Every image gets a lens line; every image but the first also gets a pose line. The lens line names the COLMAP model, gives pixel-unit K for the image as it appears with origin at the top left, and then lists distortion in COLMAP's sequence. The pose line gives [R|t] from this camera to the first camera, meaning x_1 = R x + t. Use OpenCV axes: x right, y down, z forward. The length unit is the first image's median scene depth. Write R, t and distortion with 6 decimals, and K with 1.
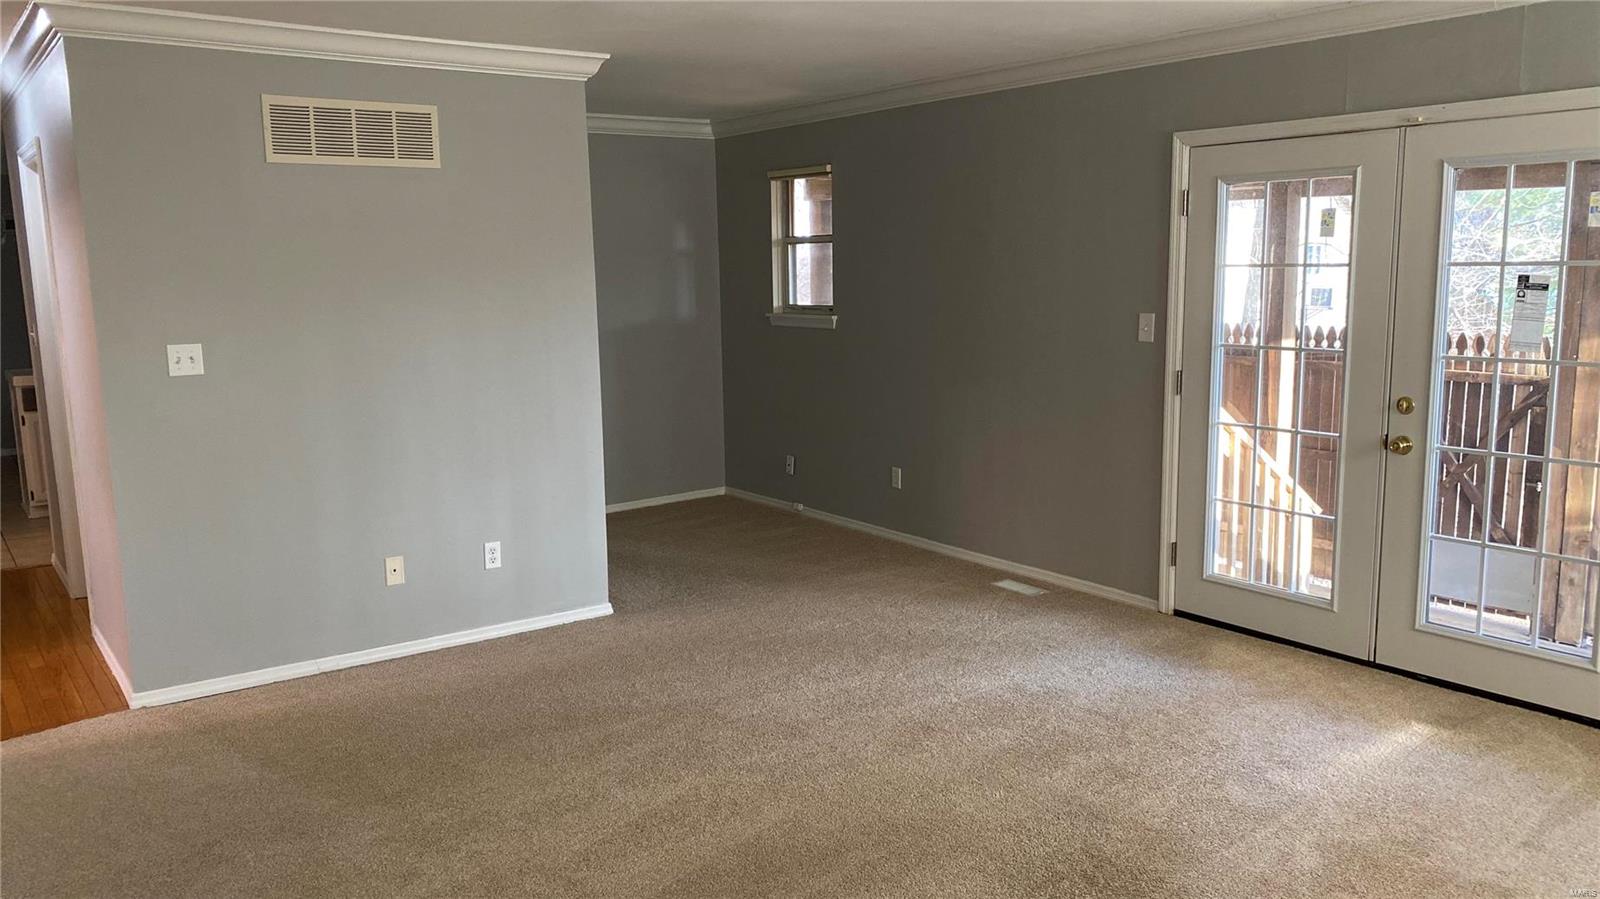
lens RADIAL K [[1211.6, 0, 800.0], [0, 1211.6, 449.5], [0, 0, 1]] dist [-0.001075, -0.001283]
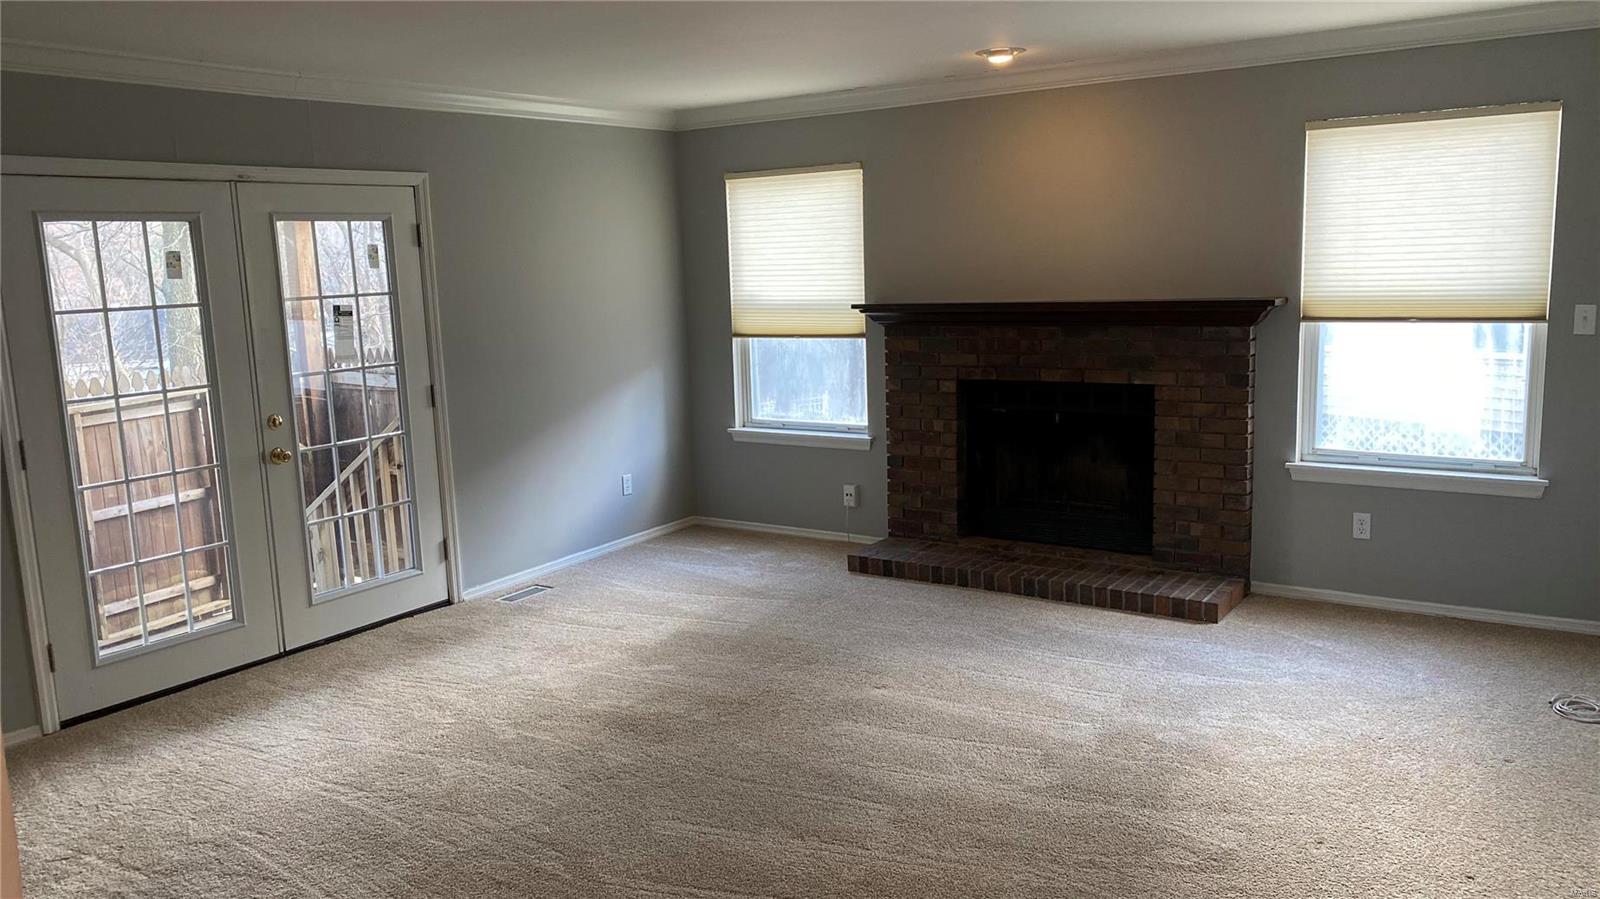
lens RADIAL K [[1211.6, 0, 800.0], [0, 1211.6, 449.5], [0, 0, 1]] dist [-0.001075, -0.001283]
pose [[-0.332802, -0.112916, 0.936212, -0.753587], [0.196124, 0.962807, 0.185842, -0.127237], [-0.922376, 0.245462, -0.298278, 0.884074]]
